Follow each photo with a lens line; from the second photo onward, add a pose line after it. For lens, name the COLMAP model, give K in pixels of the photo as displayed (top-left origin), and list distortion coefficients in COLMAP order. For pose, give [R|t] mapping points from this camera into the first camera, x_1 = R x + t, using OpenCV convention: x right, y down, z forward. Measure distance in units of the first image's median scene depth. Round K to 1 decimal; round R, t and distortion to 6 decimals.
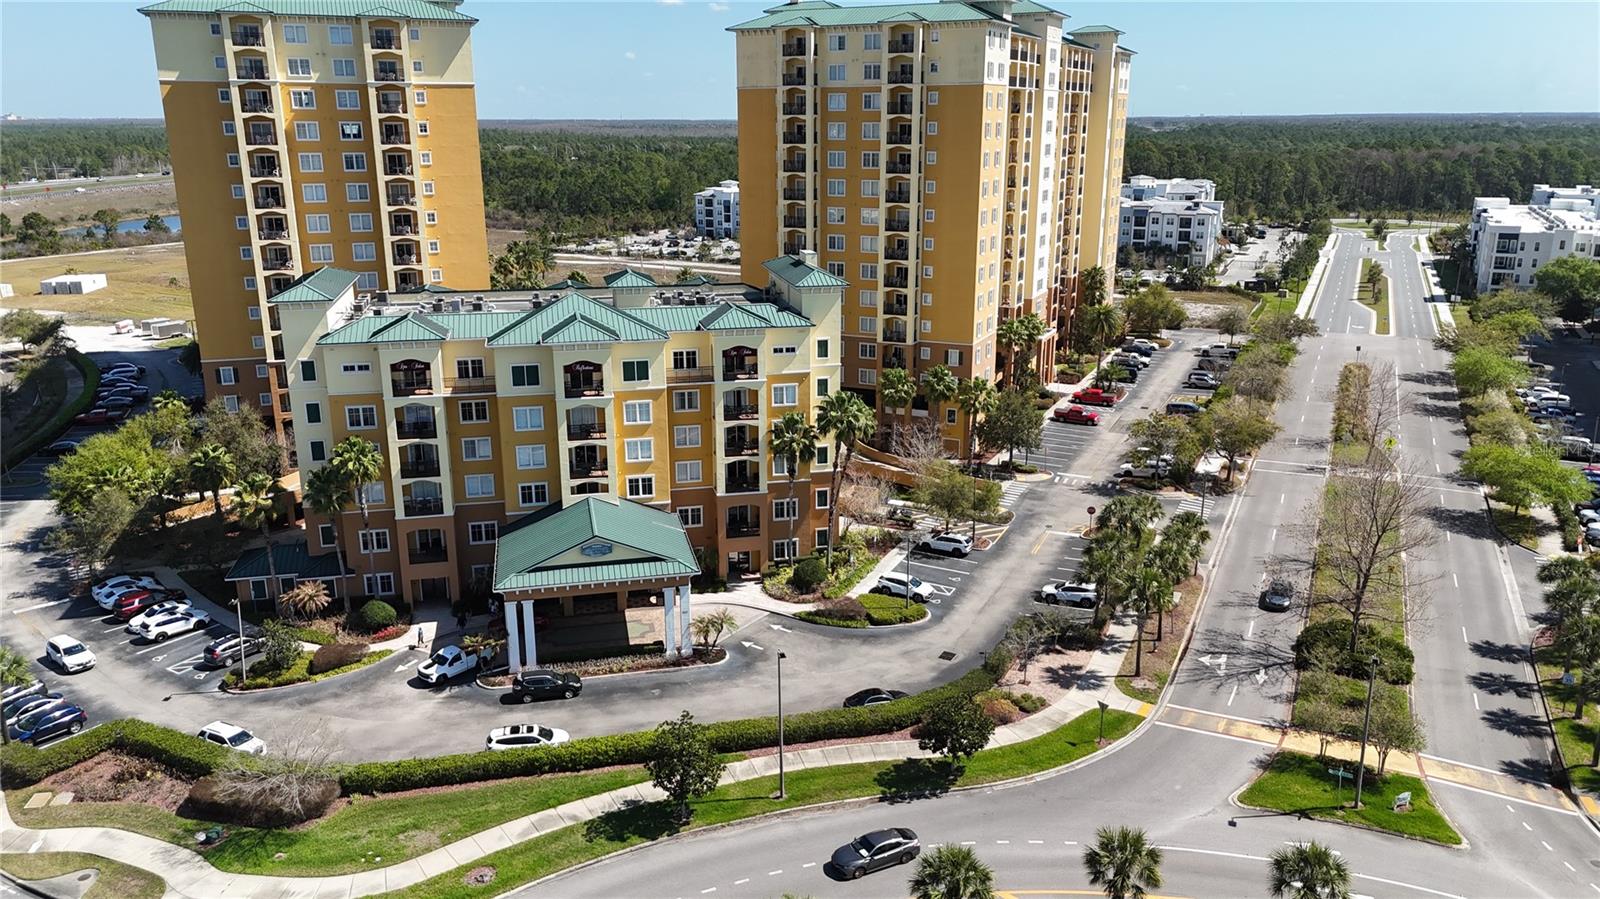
lens RADIAL K [[1168.1, 0, 800.0], [0, 1168.1, 449.5], [0, 0, 1]] dist [0.089685, -0.104566]
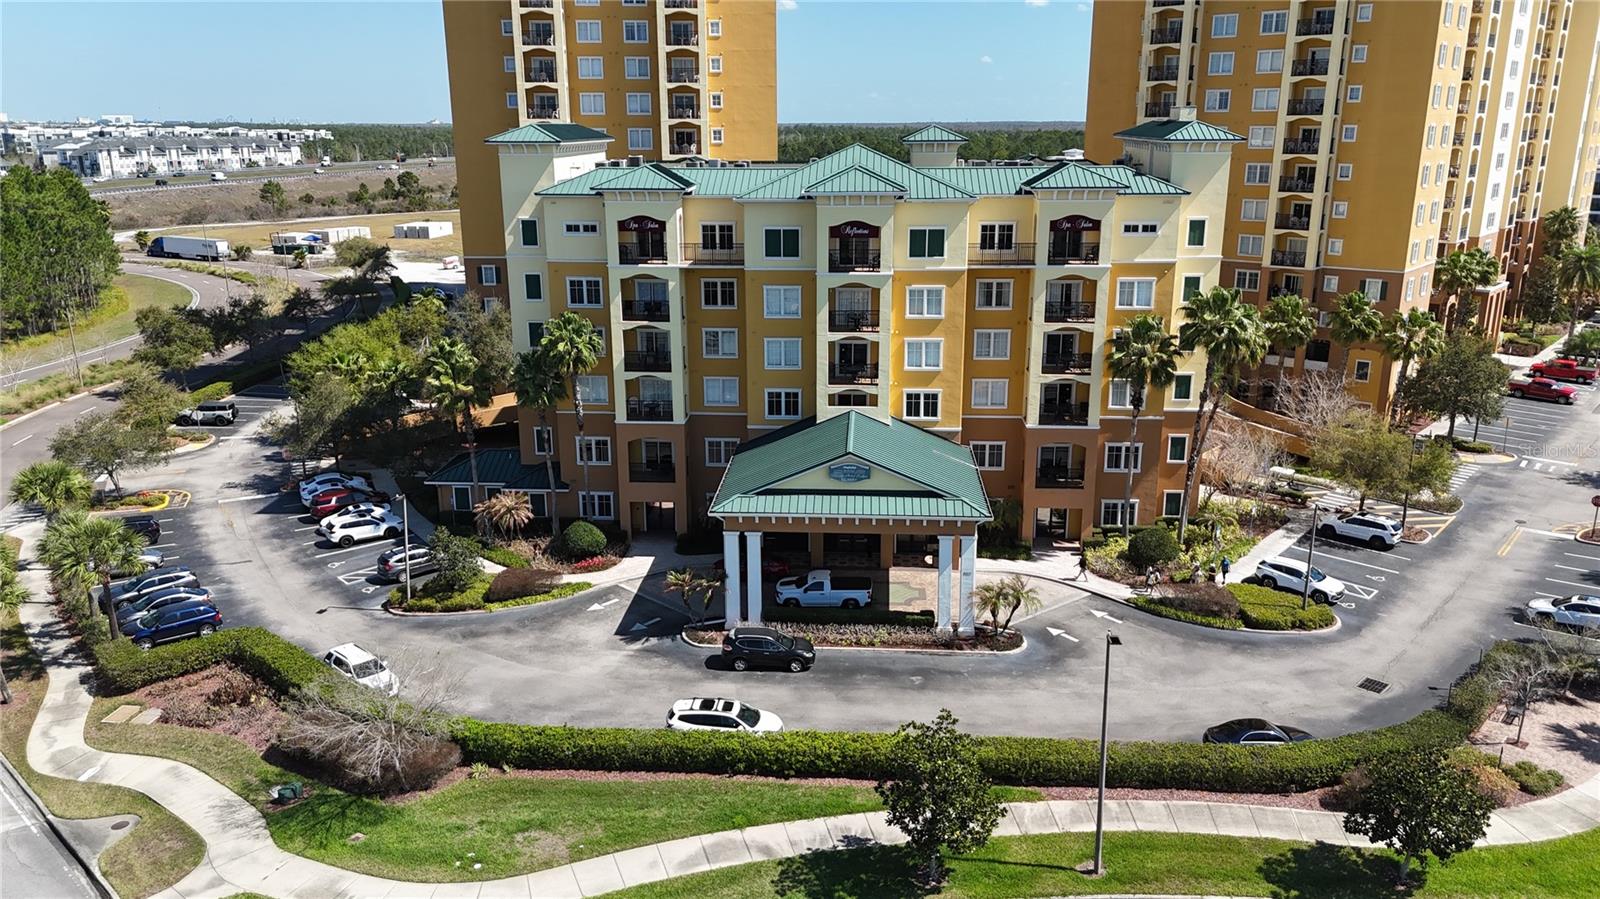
lens RADIAL K [[1168.1, 0, 800.0], [0, 1168.1, 449.5], [0, 0, 1]] dist [0.089685, -0.104566]
pose [[0.960814, 0.072126, -0.267647, -0.010952], [-0.073372, 0.997290, 0.005357, 0.062228], [0.267308, 0.014491, 0.963502, 0.268775]]
